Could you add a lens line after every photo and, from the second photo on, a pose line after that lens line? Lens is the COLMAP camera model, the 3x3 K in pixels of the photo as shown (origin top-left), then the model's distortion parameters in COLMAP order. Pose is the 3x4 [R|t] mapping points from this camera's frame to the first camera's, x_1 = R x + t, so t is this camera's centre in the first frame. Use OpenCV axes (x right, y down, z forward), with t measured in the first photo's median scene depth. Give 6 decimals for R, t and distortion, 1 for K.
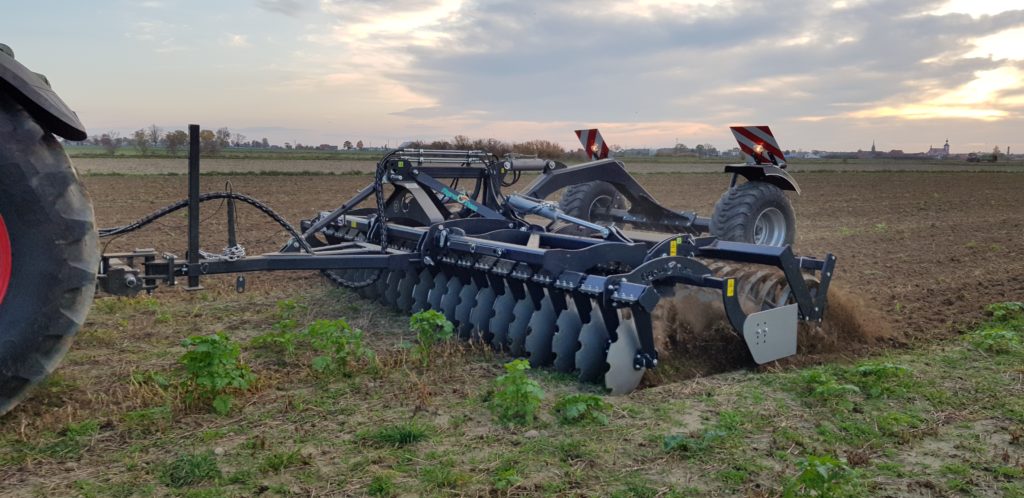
lens RADIAL K [[847.8, 0, 510.1], [0, 847.8, 148.8], [0, 0, 1]] dist [0.107386, -0.110529]
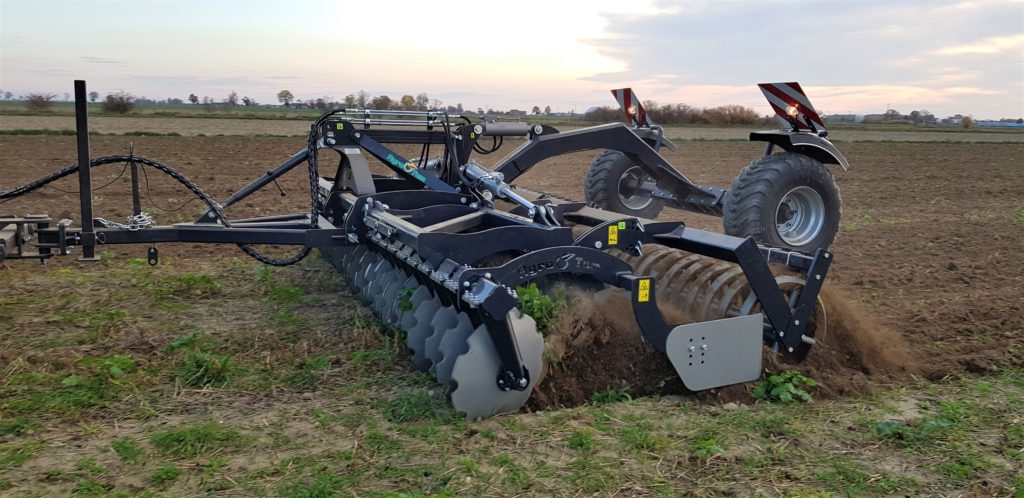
lens RADIAL K [[847.8, 0, 510.1], [0, 847.8, 148.8], [0, 0, 1]] dist [0.107386, -0.110529]
pose [[0.973609, 0.014907, -0.227737, 0.223474], [-0.005649, 0.999133, 0.041246, 0.003558], [0.228155, -0.038871, 0.972849, 0.169740]]
